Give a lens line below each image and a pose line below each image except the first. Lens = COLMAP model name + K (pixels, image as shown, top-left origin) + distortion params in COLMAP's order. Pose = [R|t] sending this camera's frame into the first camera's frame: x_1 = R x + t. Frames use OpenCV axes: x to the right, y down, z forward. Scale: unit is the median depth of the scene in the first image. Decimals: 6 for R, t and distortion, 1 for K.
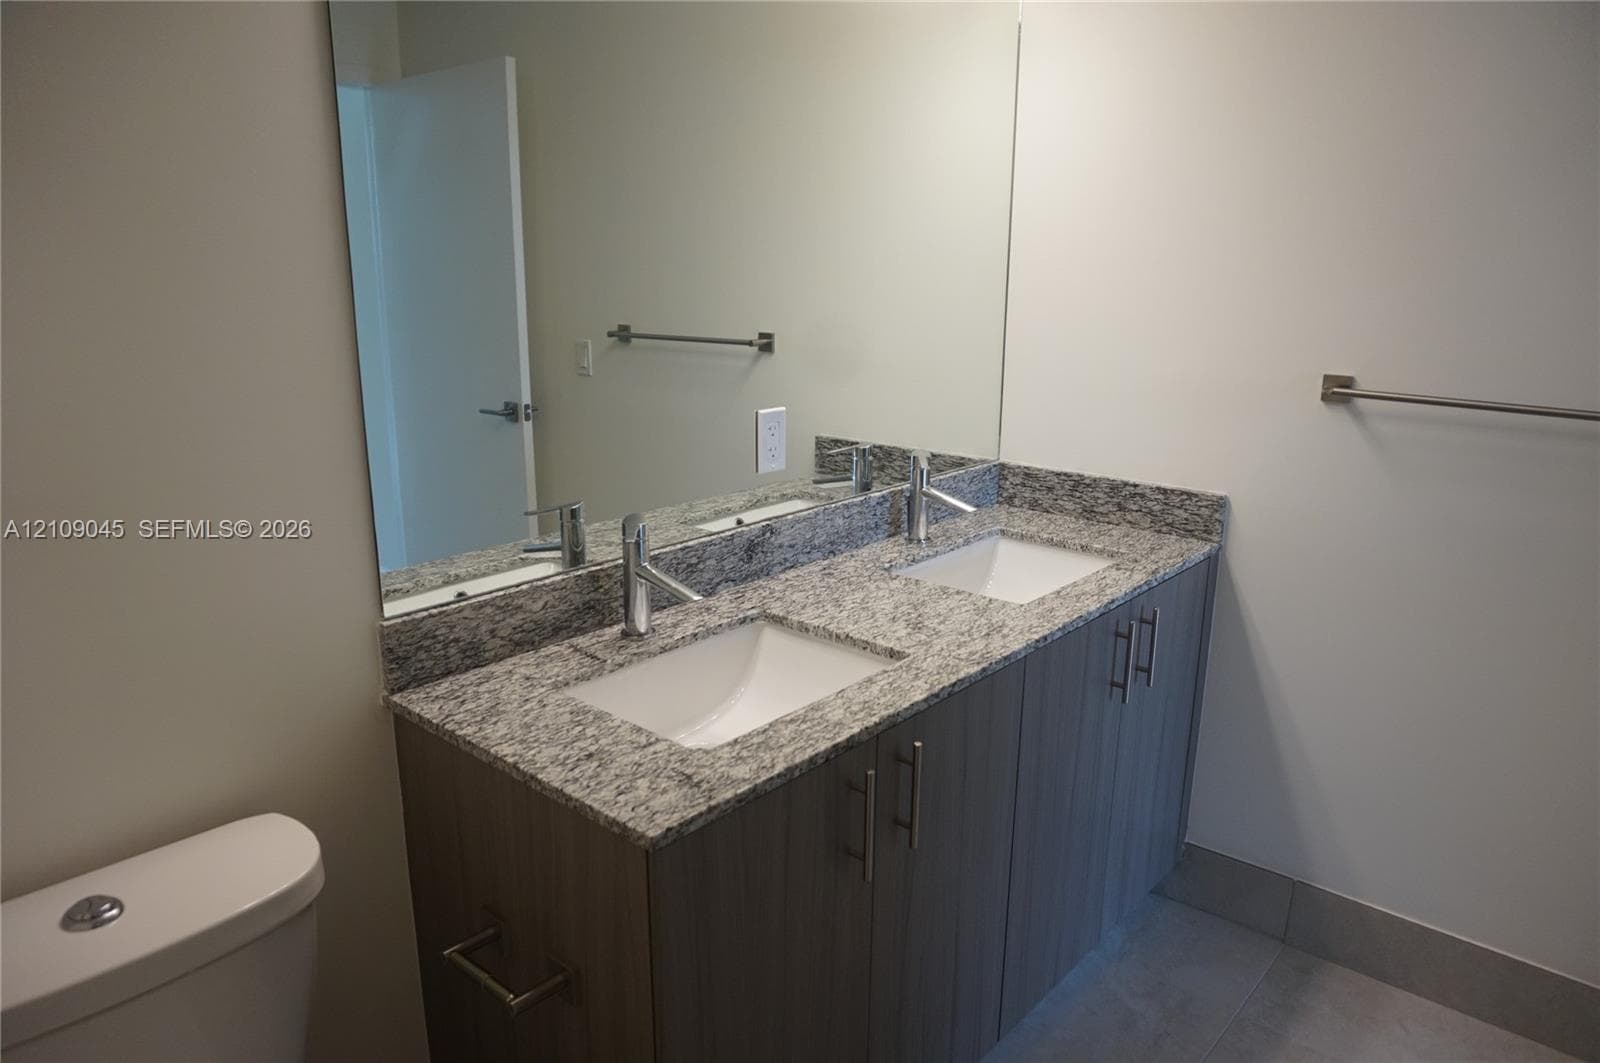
lens RADIAL K [[1075.9, 0, 799.1], [0, 1075.9, 532.8], [0, 0, 1]] dist [-0.071271, 0.030120]
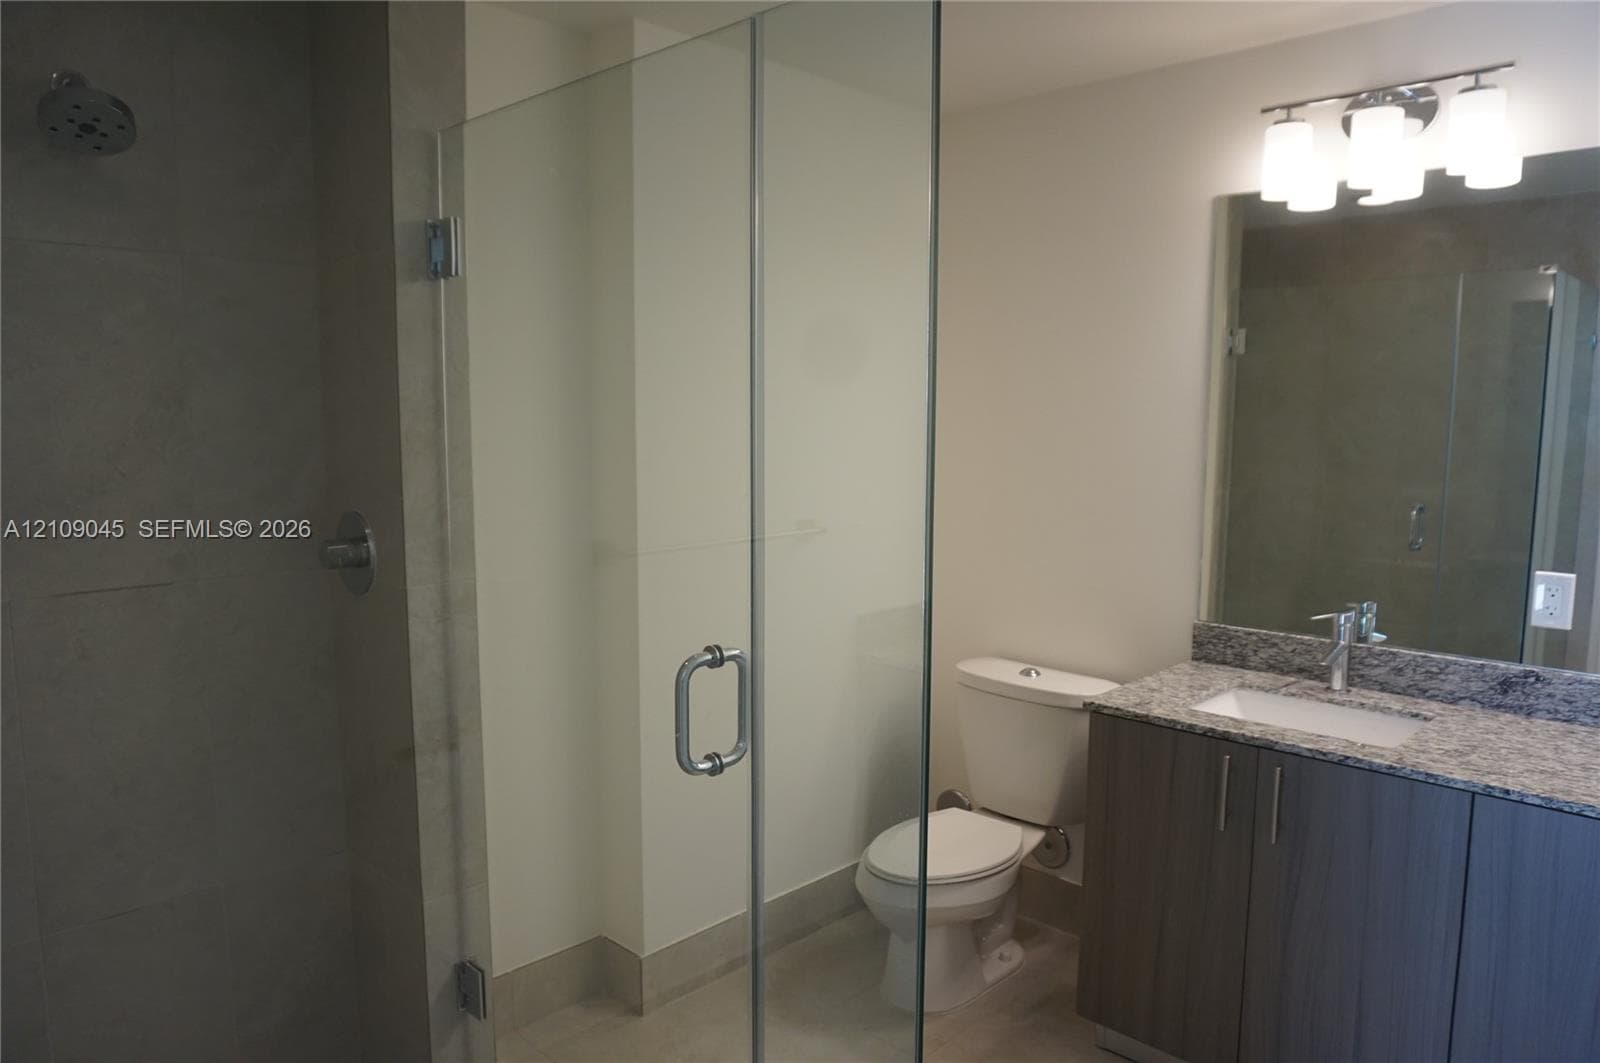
lens RADIAL K [[1075.9, 0, 800.3], [0, 1075.9, 535.4], [0, 0, 1]] dist [-0.071271, 0.030120]
pose [[-0.051012, 0.113566, -0.992220, 1.270845], [-0.252597, 0.959743, 0.122836, -0.099047], [0.966226, 0.256898, -0.020271, 0.259710]]
